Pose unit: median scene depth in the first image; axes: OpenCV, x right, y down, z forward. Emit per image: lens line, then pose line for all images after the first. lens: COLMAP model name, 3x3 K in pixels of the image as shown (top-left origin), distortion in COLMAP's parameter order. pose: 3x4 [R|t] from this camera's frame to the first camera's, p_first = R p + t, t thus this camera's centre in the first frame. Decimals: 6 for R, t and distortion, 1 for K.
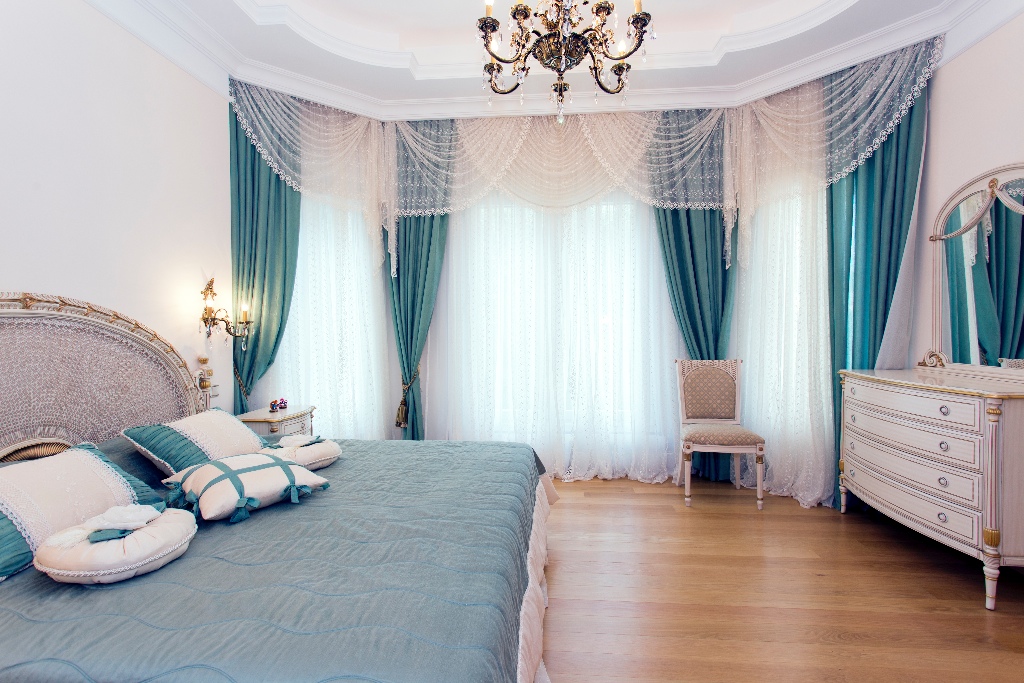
lens RADIAL K [[489.6, 0, 514.3], [0, 489.6, 328.4], [0, 0, 1]] dist [0.001958, 0.000336]
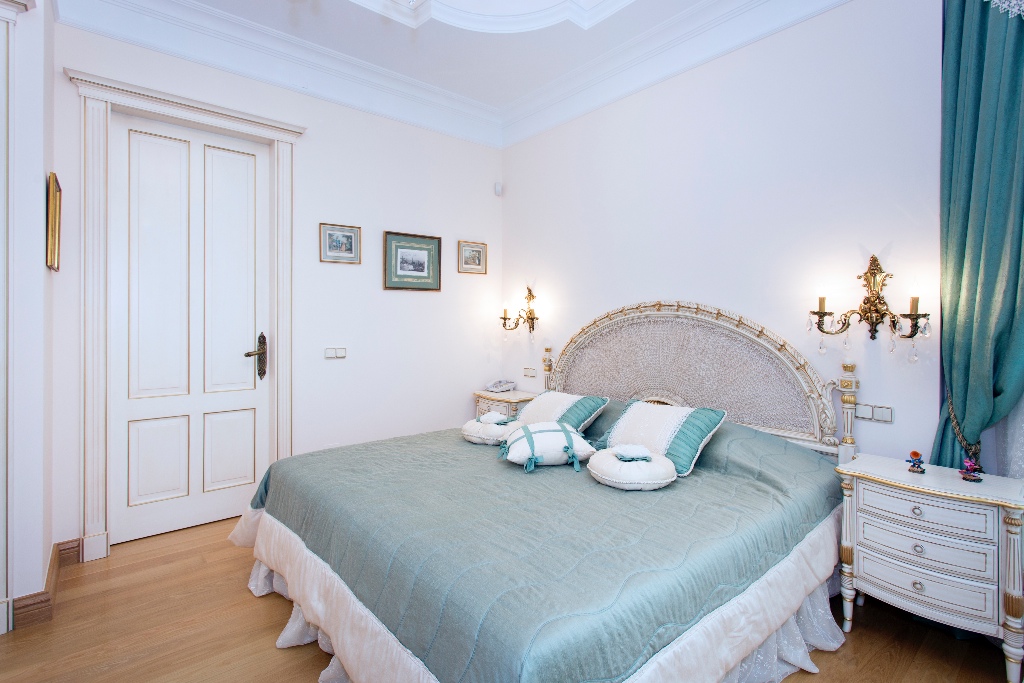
lens RADIAL K [[489.6, 0, 514.3], [0, 489.6, 328.4], [0, 0, 1]] dist [0.001958, 0.000336]
pose [[-0.683914, 0.004411, -0.729549, 0.395272], [-0.004489, 0.999937, 0.010255, -0.001199], [0.729548, 0.010289, -0.683852, 1.671638]]
